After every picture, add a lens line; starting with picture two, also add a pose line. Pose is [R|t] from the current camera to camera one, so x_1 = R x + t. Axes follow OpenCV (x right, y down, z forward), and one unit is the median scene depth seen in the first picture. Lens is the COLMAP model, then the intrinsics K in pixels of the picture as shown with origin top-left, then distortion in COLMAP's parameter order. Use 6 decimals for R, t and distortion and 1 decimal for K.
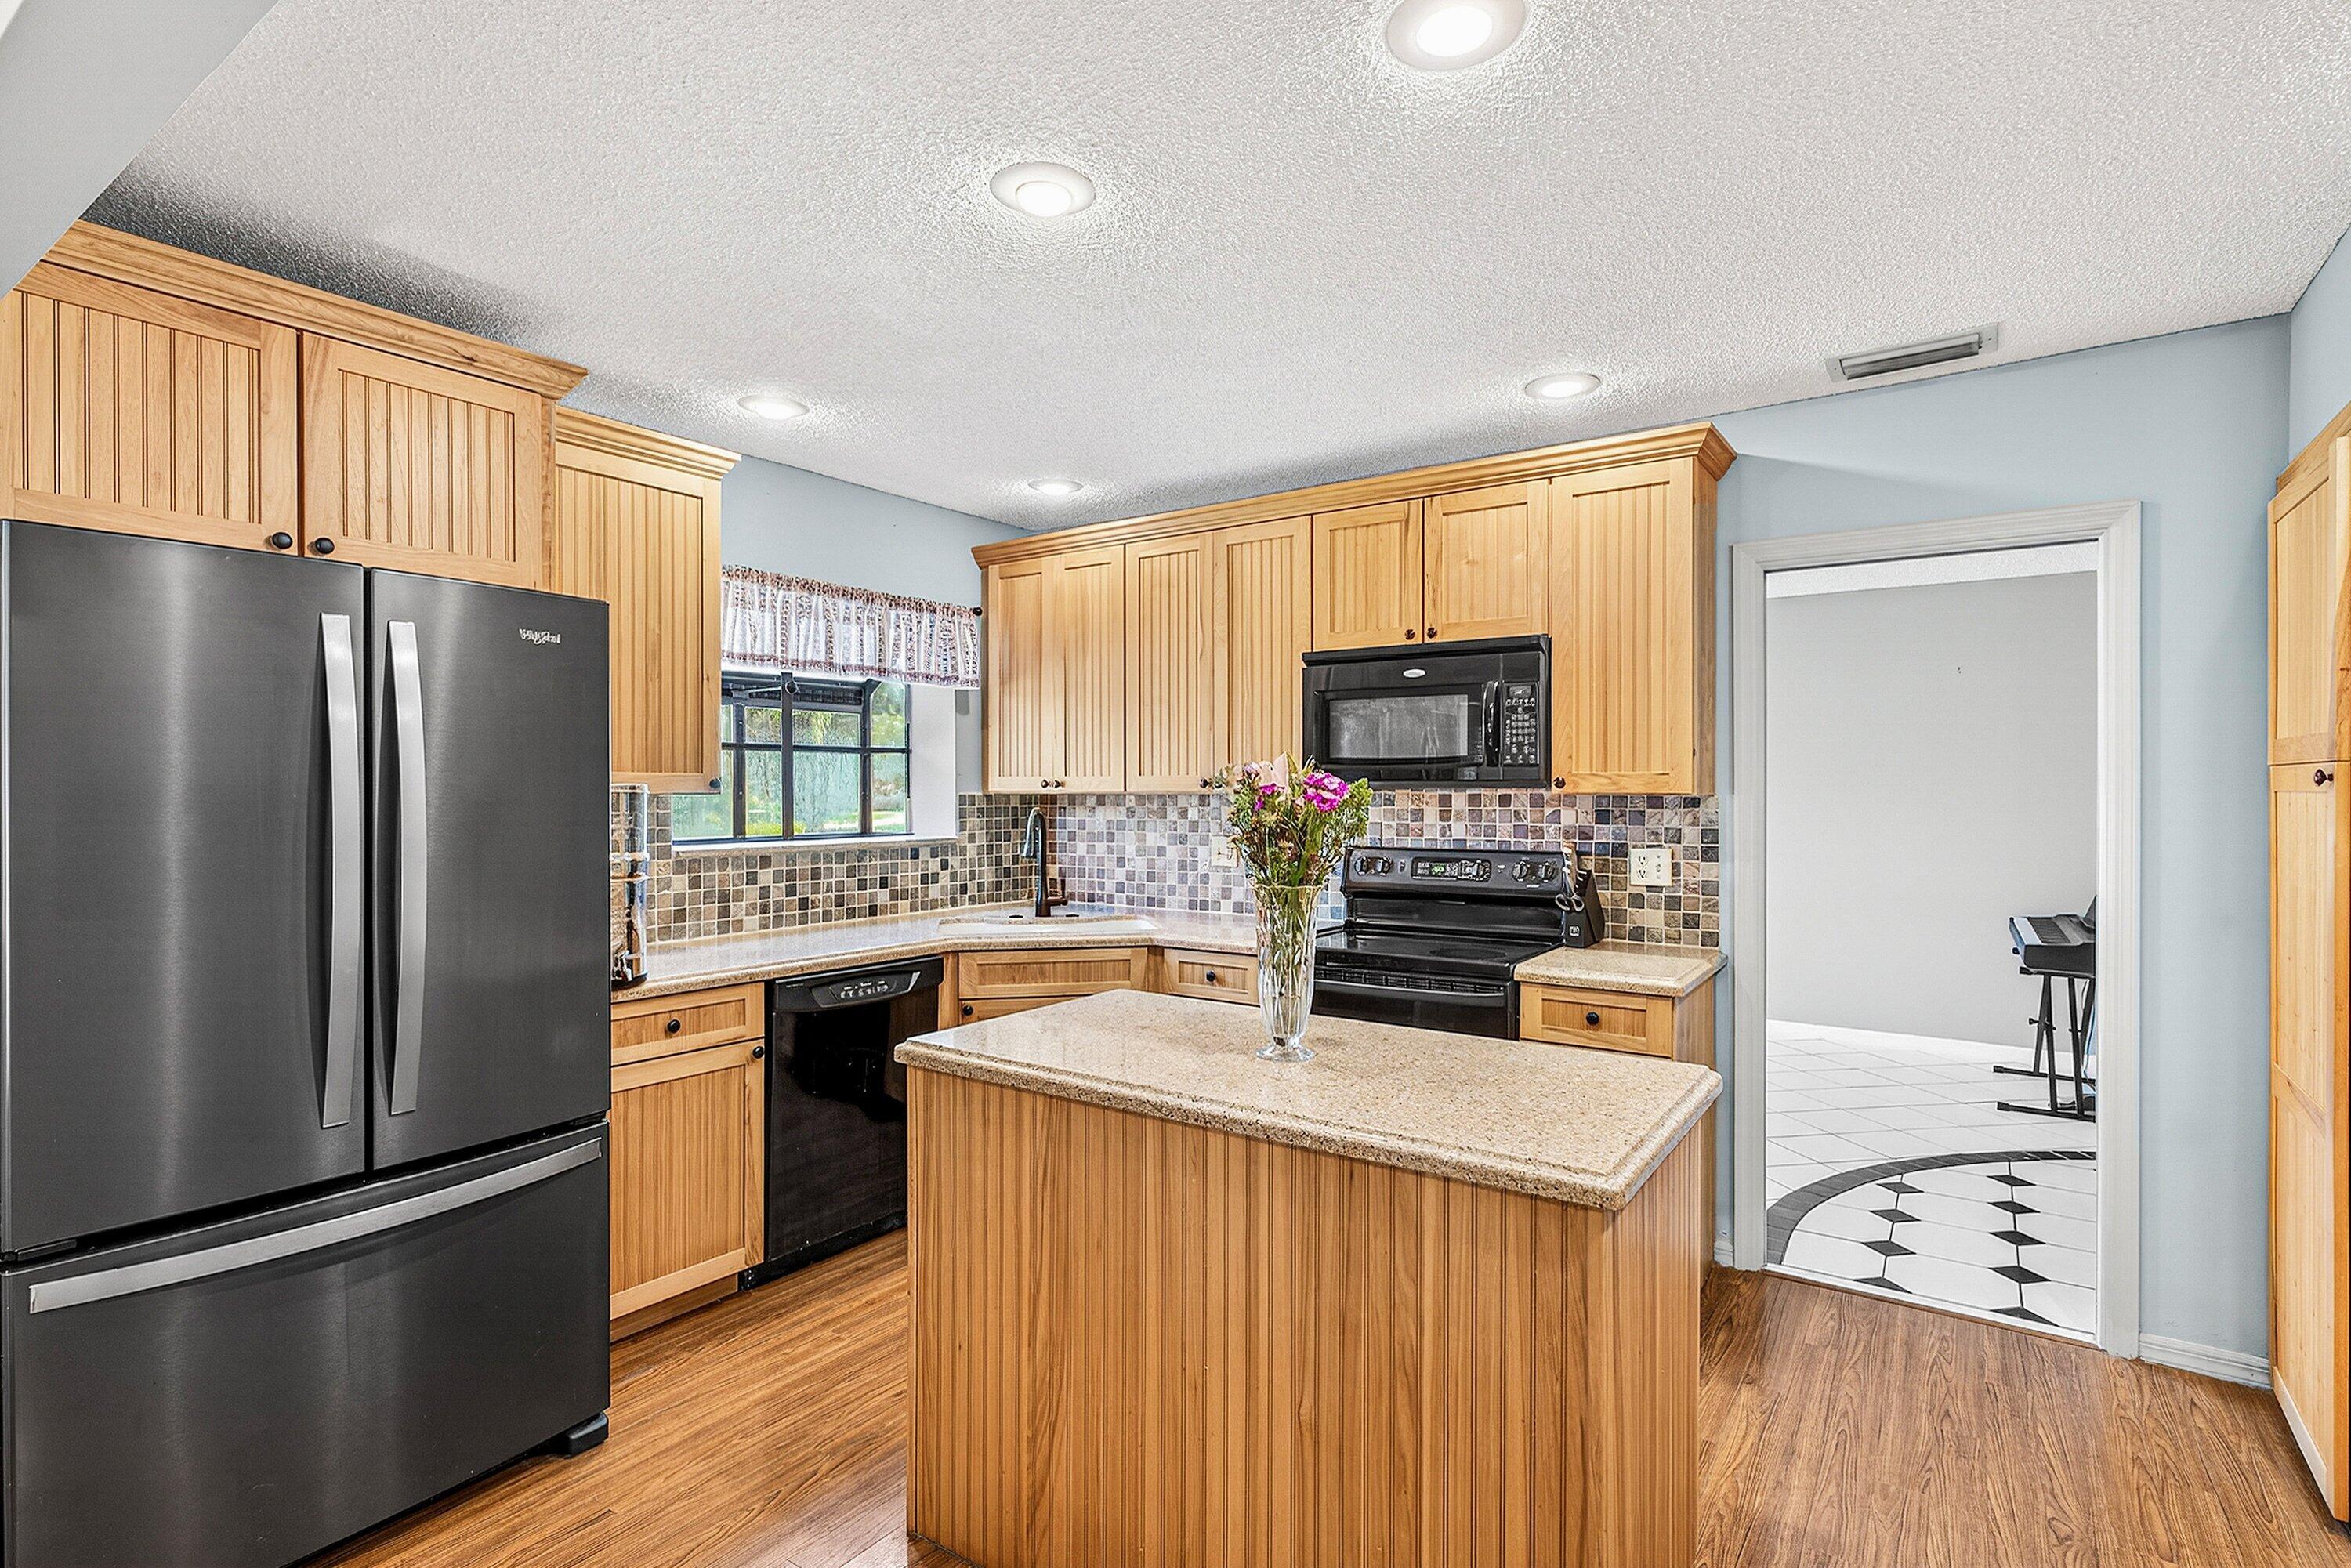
lens RADIAL K [[1124.9, 0, 1175.5], [0, 1124.9, 784.0], [0, 0, 1]] dist [-0.000647, 0.000098]
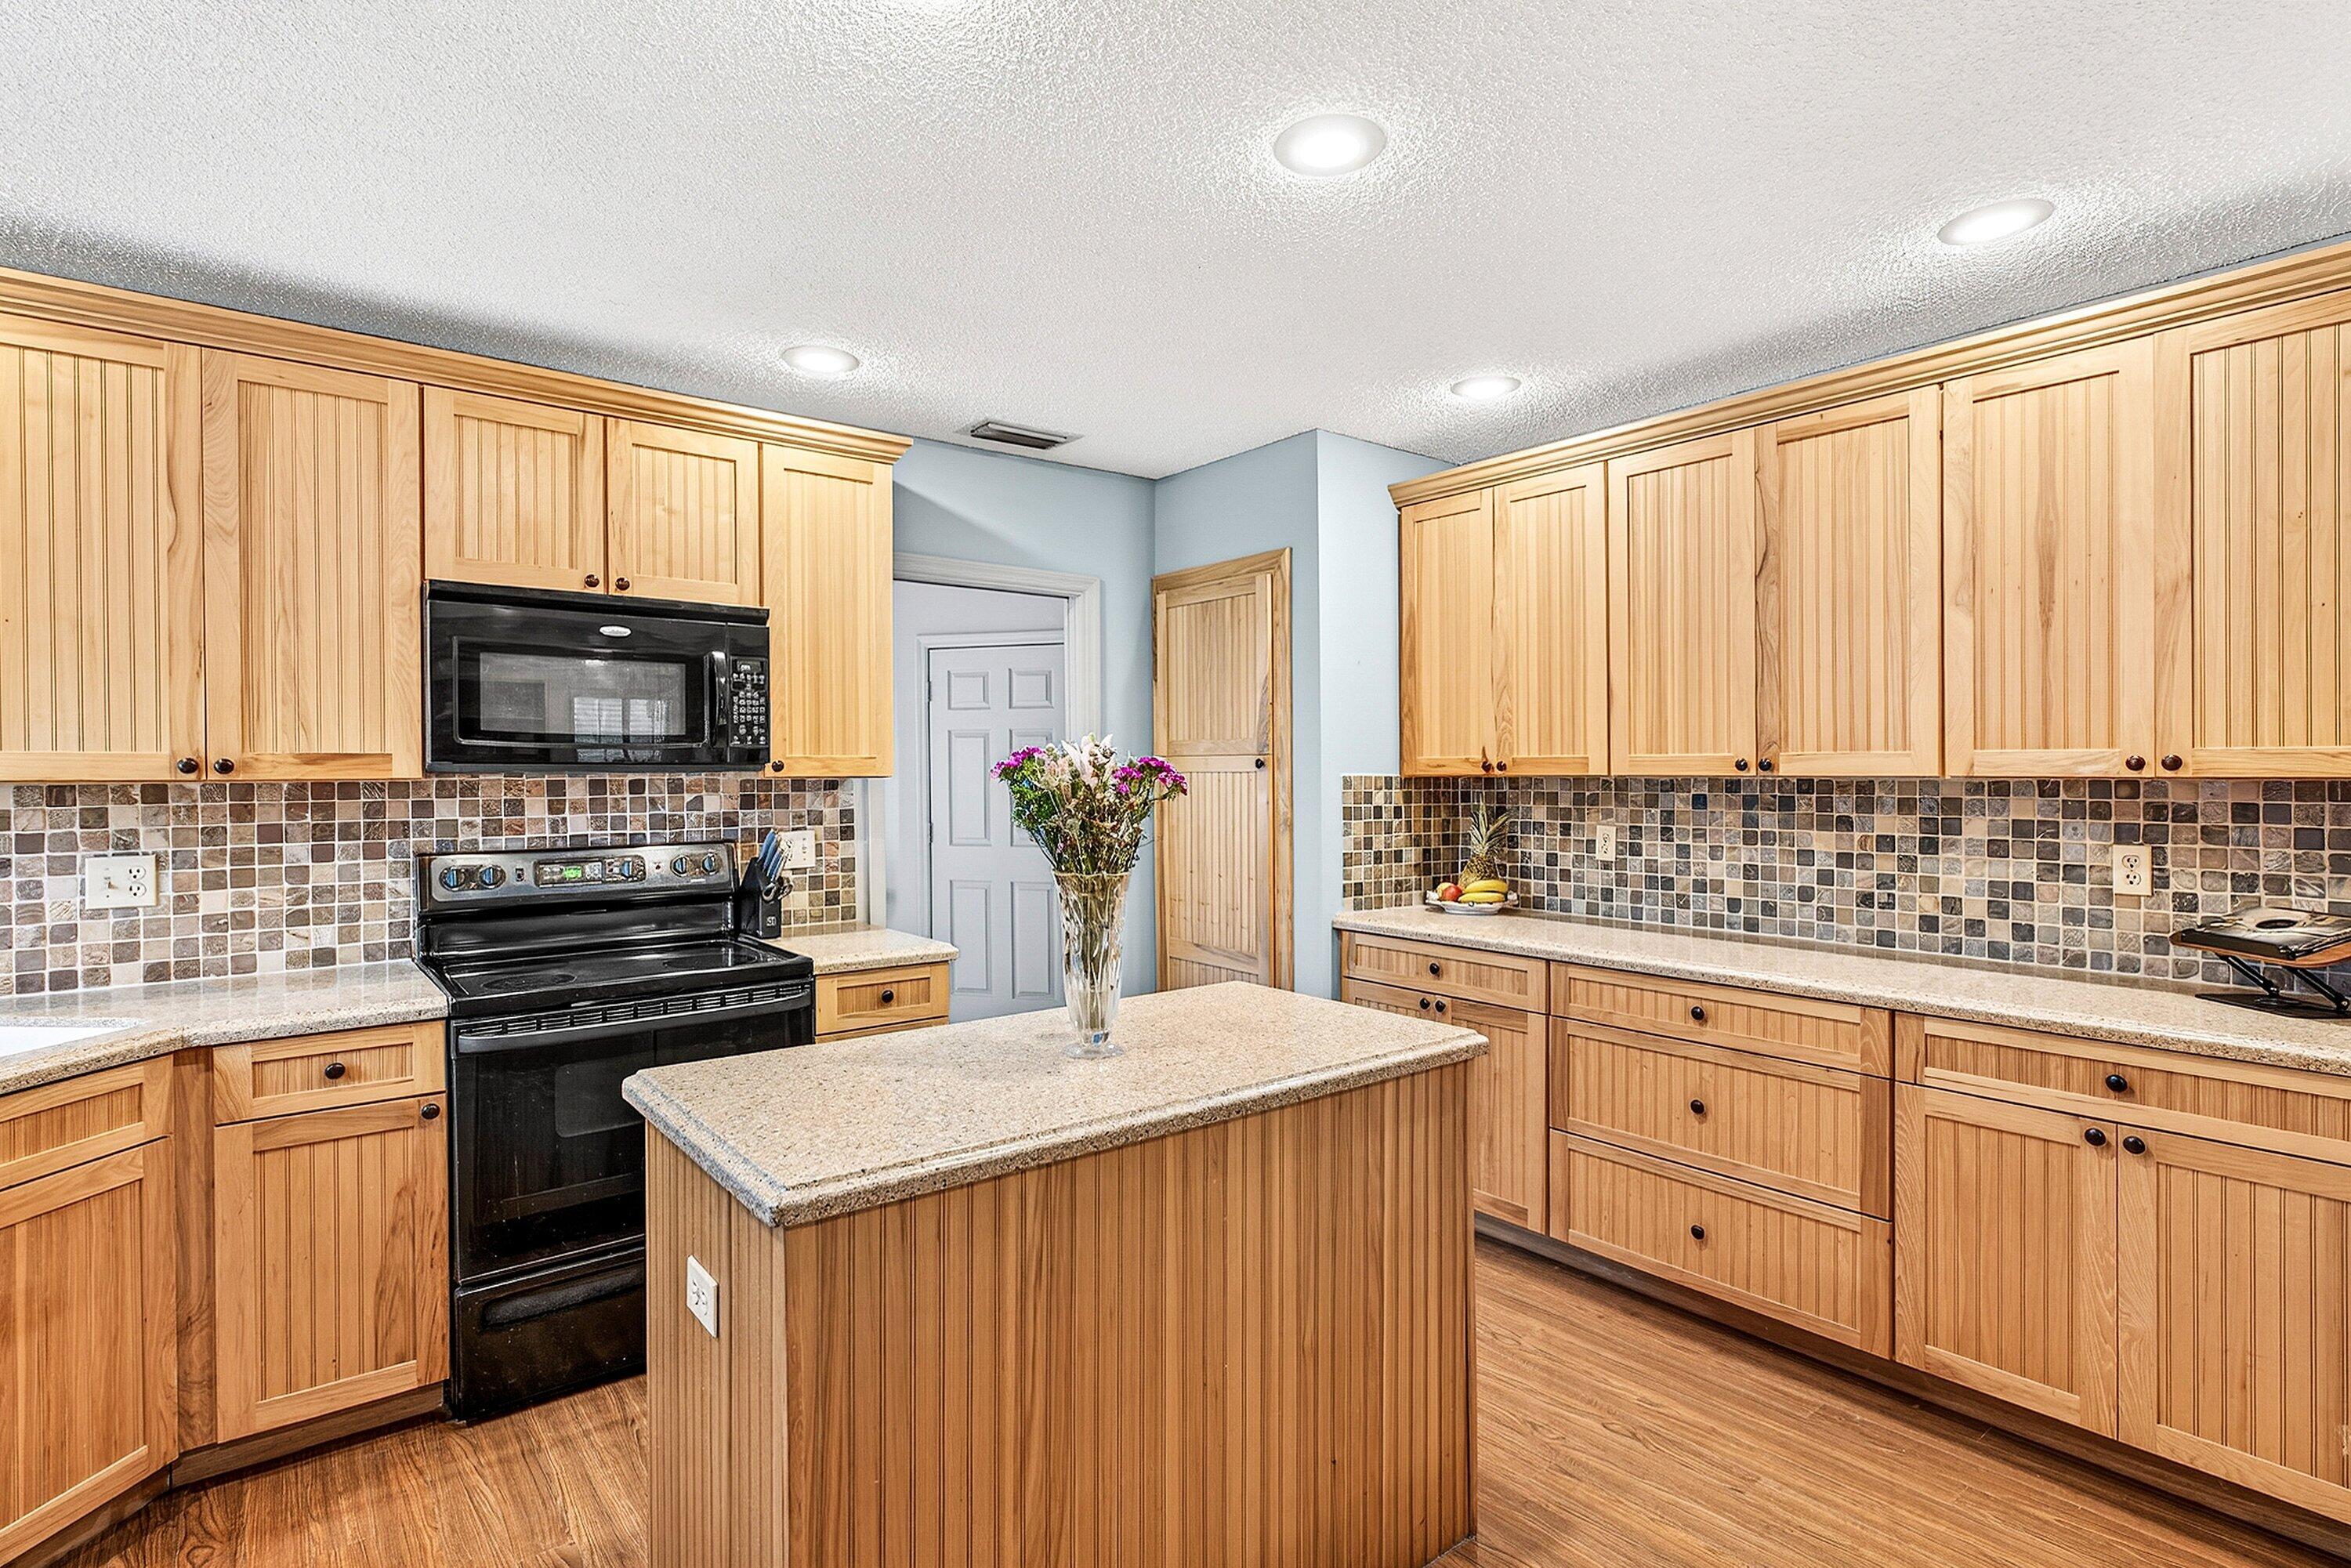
lens RADIAL K [[1150.4, 0, 1169.4], [0, 1150.4, 771.3], [0, 0, 1]] dist [0.004260, 0.000554]
pose [[0.297782, -0.002996, 0.954629, -0.453748], [-0.000091, 0.999995, 0.003167, 0.000029], [-0.954634, -0.001030, 0.297780, 0.362015]]
